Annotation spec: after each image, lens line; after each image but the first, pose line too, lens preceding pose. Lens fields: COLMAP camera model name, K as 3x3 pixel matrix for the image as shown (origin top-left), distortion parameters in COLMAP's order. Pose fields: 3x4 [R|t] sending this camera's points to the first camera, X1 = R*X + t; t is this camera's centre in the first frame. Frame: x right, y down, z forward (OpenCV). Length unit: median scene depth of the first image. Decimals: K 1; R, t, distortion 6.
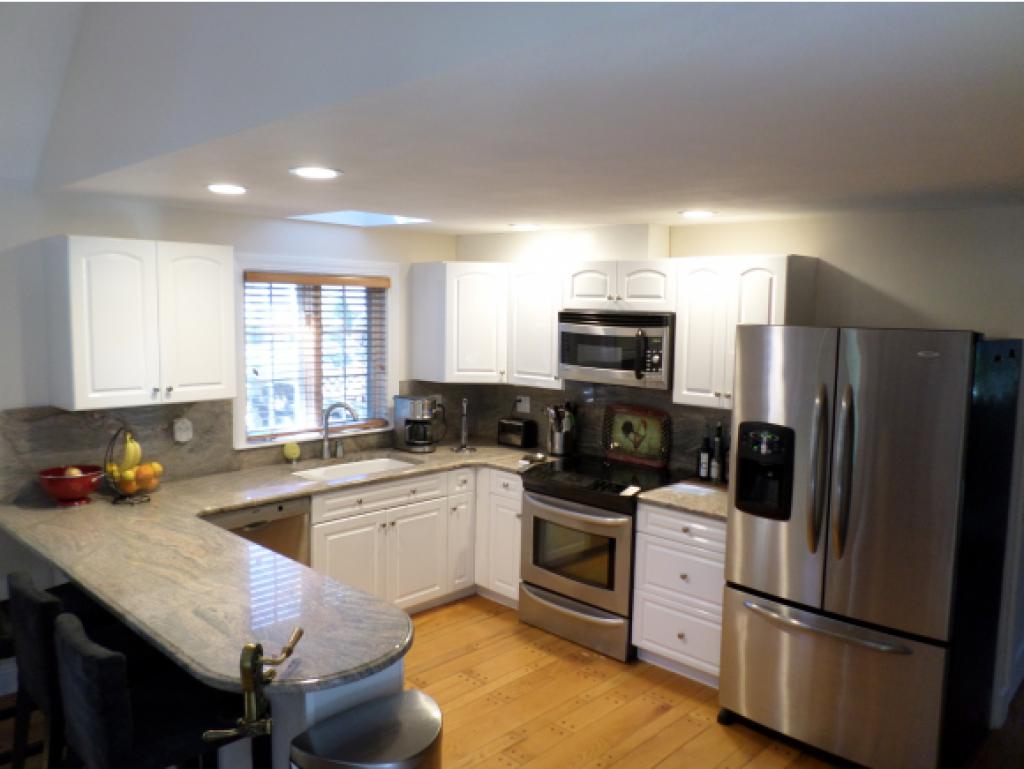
lens RADIAL K [[778.4, 0, 512.0], [0, 778.4, 384.5], [0, 0, 1]] dist [-0.009392, -0.002648]
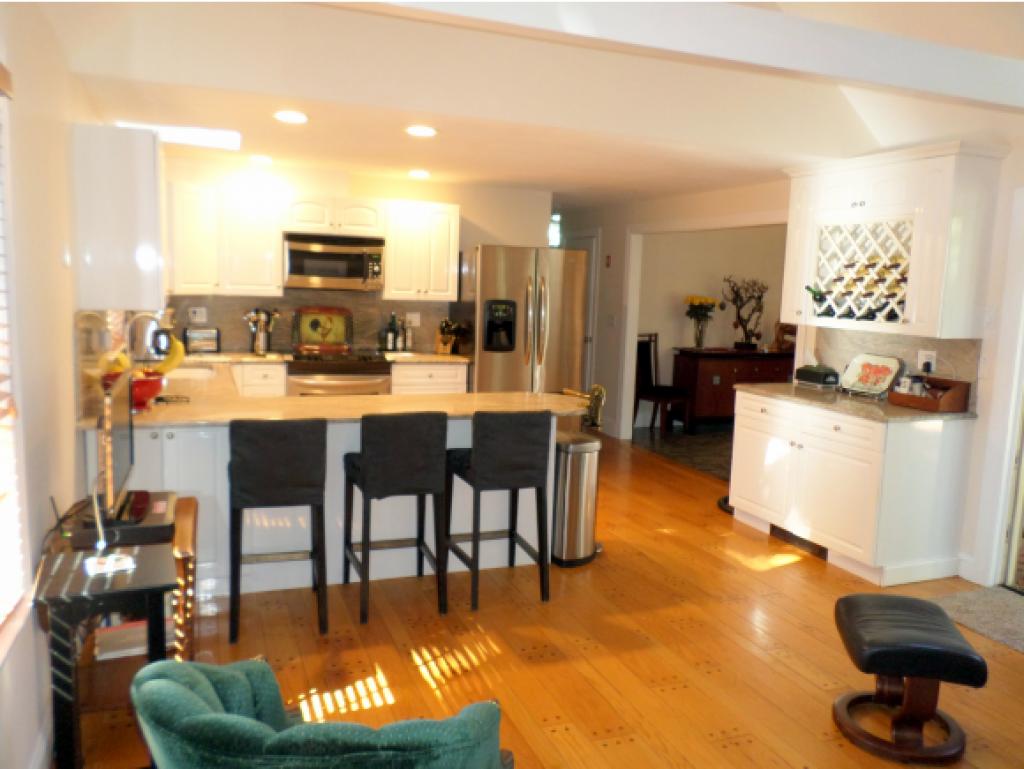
lens RADIAL K [[778.4, 0, 512.0], [0, 778.4, 384.5], [0, 0, 1]] dist [-0.009392, -0.002648]
pose [[0.431696, -0.120664, 0.893912, -0.952519], [0.061426, 0.992644, 0.104327, 0.042041], [-0.899925, 0.009872, 0.435932, 0.129428]]
